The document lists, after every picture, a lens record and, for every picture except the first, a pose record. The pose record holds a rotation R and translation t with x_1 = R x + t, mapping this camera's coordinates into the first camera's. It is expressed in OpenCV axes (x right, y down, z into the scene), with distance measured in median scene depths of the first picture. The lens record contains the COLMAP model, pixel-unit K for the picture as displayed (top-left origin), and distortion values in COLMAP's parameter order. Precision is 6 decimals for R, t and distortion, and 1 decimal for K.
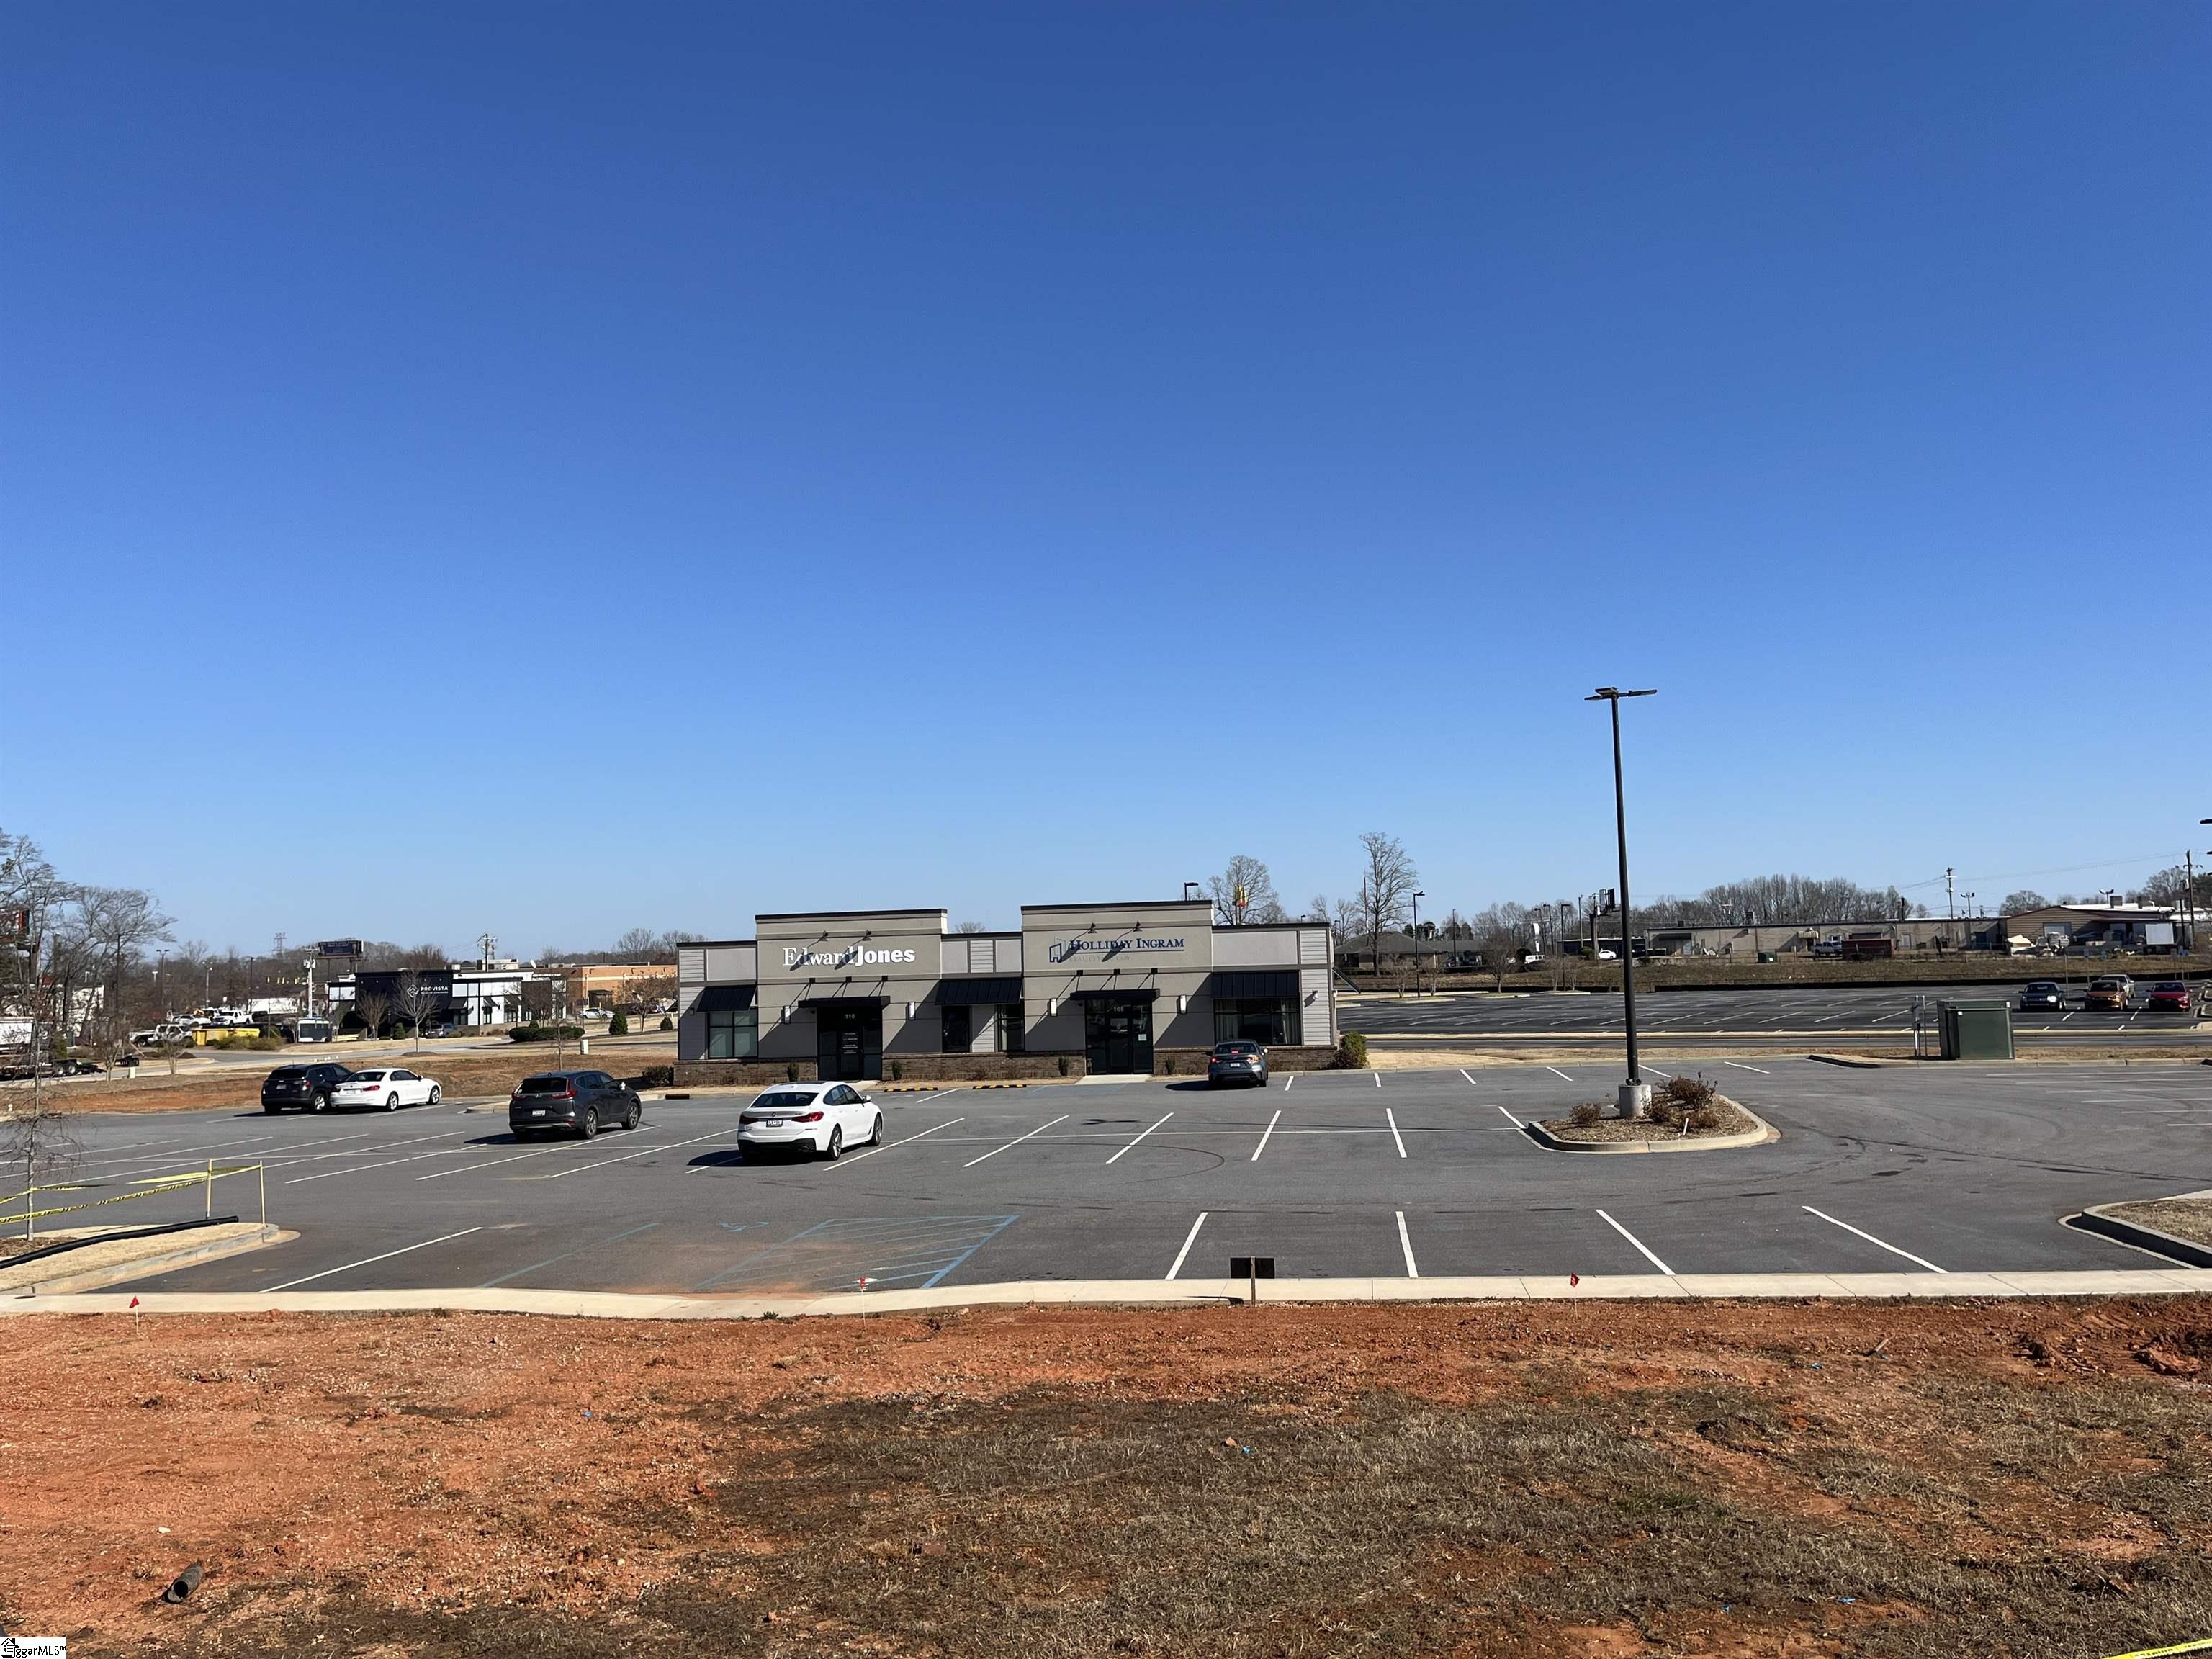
lens RADIAL K [[1643.8, 0, 1106.0], [0, 1643.8, 829.5], [0, 0, 1]] dist [0.070539, -0.040772]
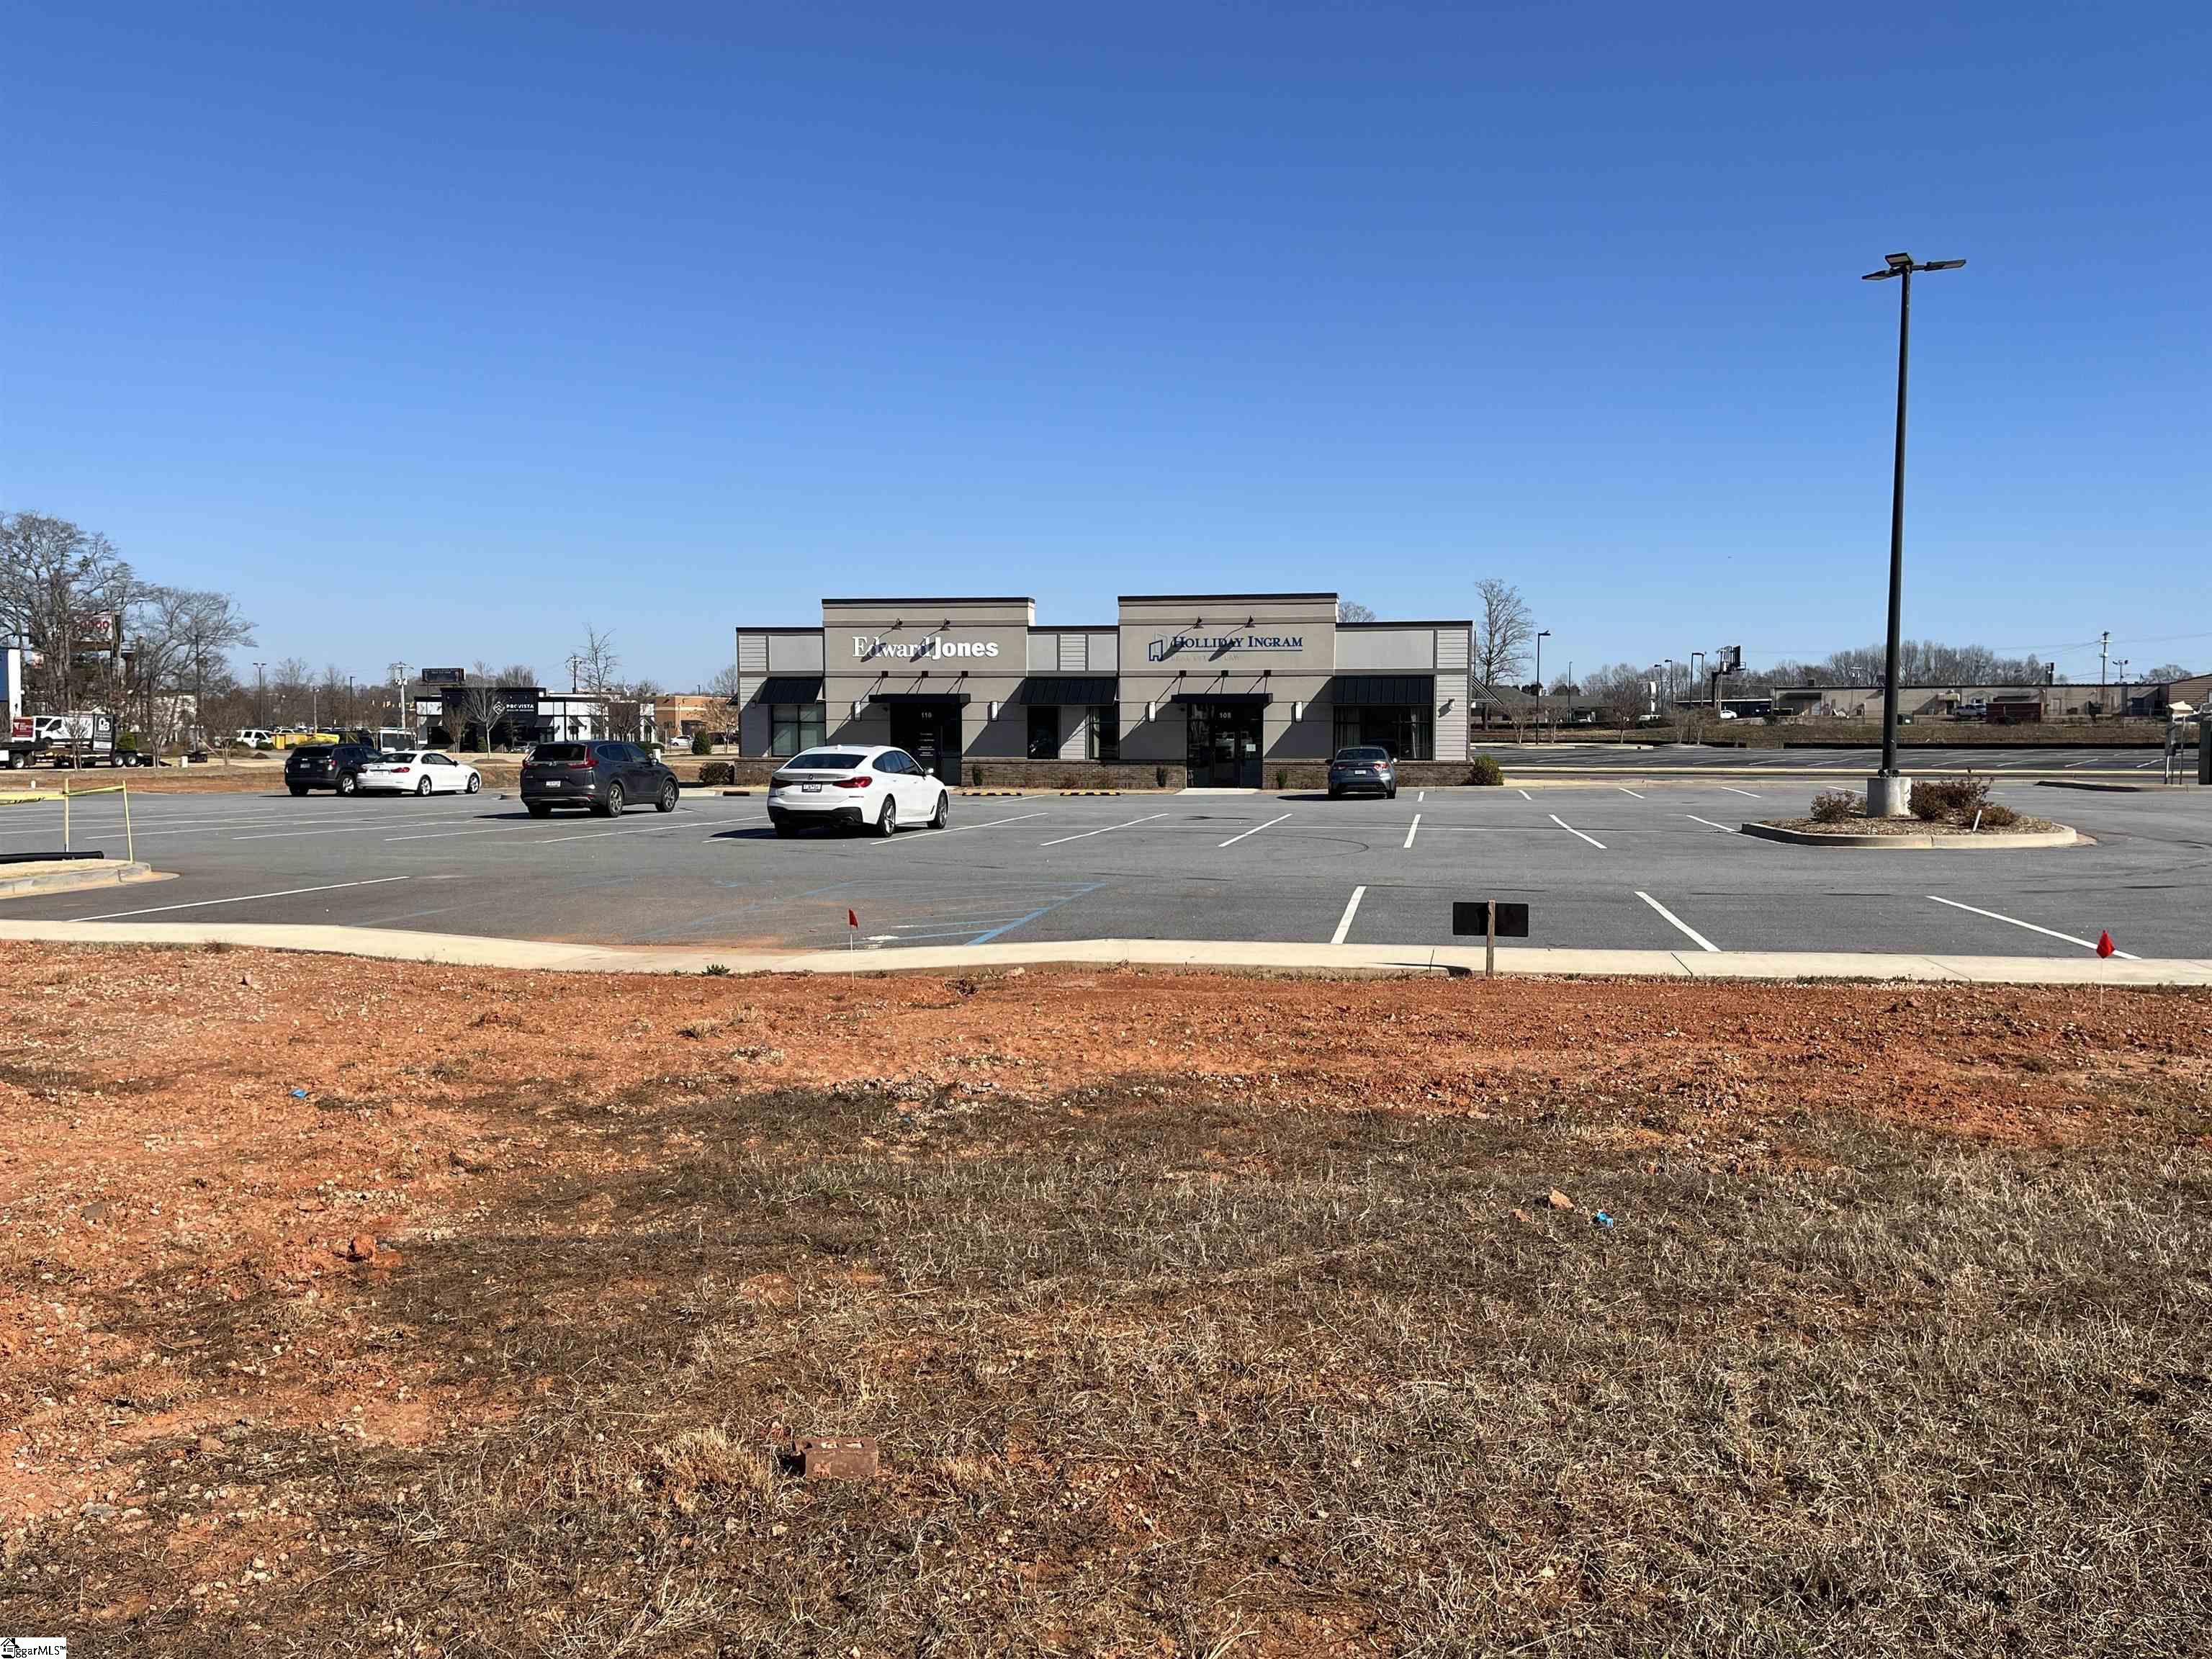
lens RADIAL K [[1634.6, 0, 1106.0], [0, 1634.6, 829.5], [0, 0, 1]] dist [0.100269, -0.079502]
pose [[0.997983, 0.029847, -0.056022, -0.005450], [-0.021311, 0.988875, 0.147217, 0.041911], [0.059793, -0.145726, 0.987516, 0.114484]]
